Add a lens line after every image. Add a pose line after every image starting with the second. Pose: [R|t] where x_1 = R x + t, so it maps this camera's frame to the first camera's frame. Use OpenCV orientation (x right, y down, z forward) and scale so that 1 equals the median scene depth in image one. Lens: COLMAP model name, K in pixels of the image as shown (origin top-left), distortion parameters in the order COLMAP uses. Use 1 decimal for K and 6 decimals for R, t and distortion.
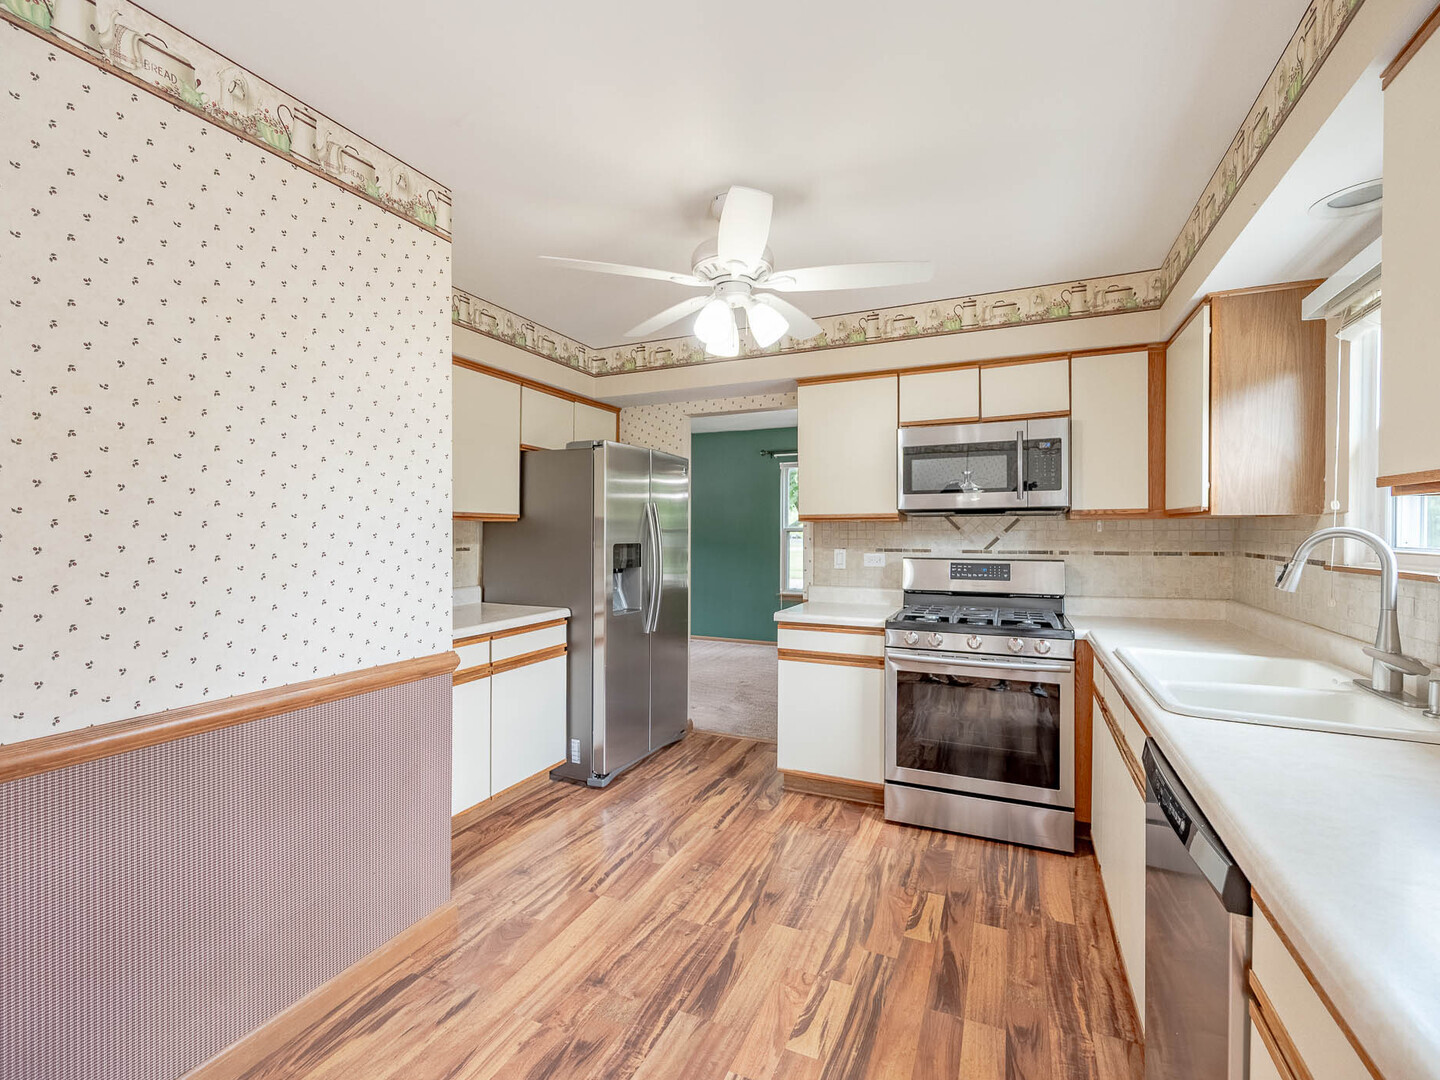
lens RADIAL K [[646.2, 0, 720.0], [0, 646.2, 540.0], [0, 0, 1]] dist [0.001156, -0.000440]
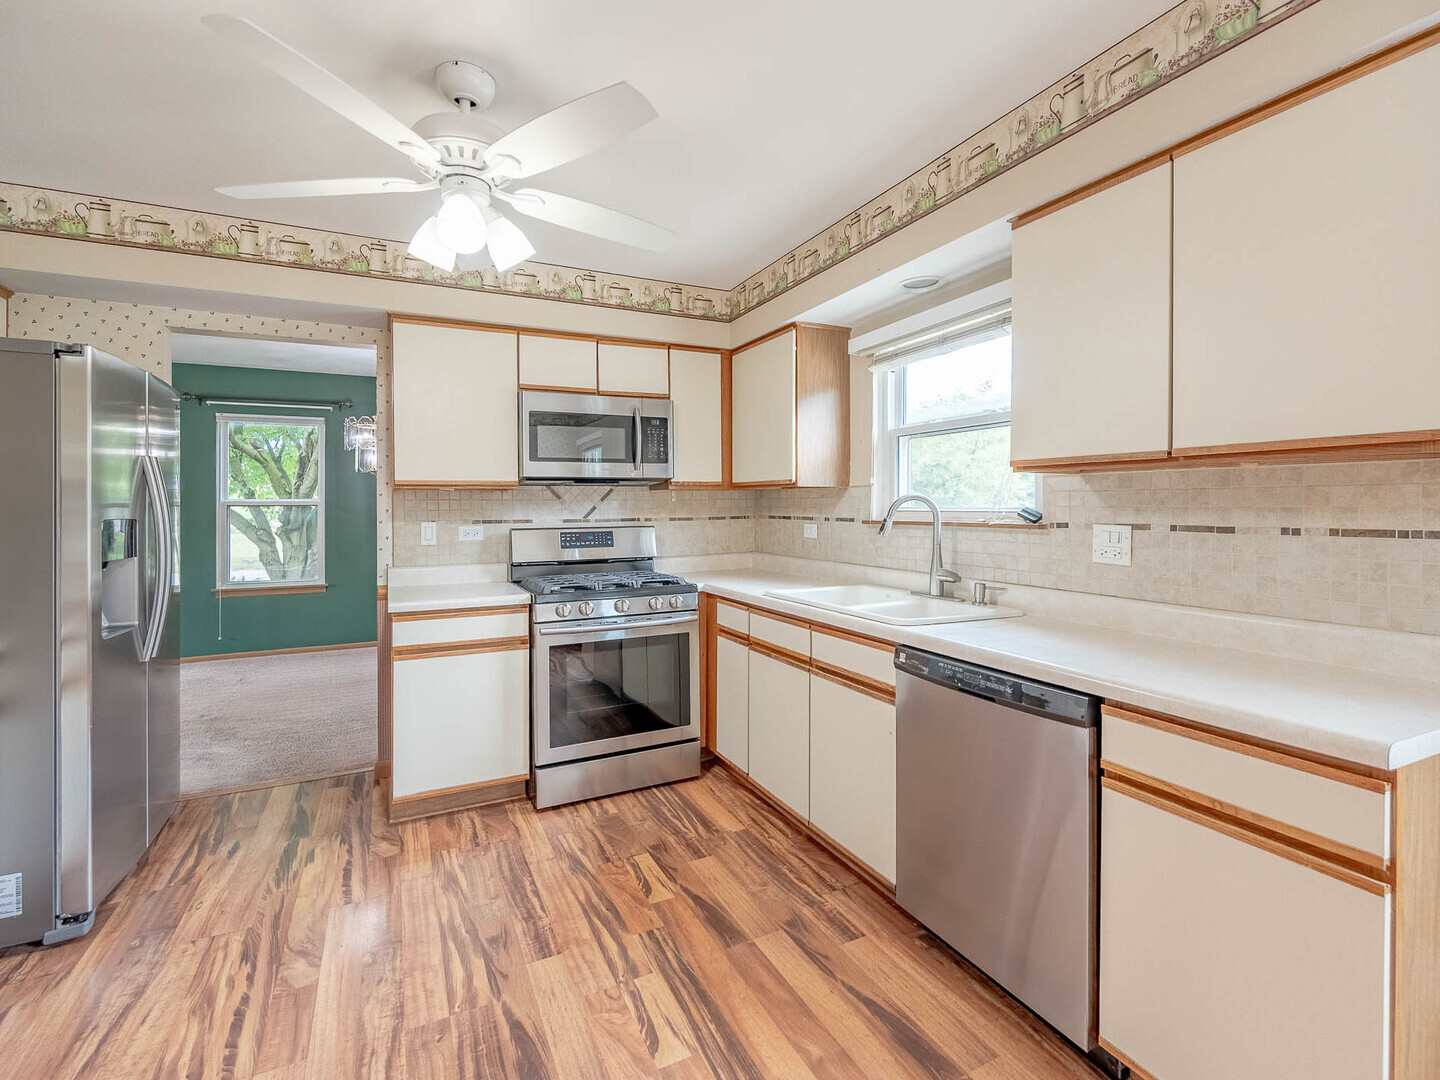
lens RADIAL K [[656.2, 0, 714.9], [0, 656.2, 512.7], [0, 0, 1]] dist [0.001897, -0.000654]
pose [[0.641358, -0.012431, 0.767141, -0.311019], [0.016834, 0.999856, 0.002128, 0.008199], [-0.767057, 0.011549, 0.641475, 0.200327]]
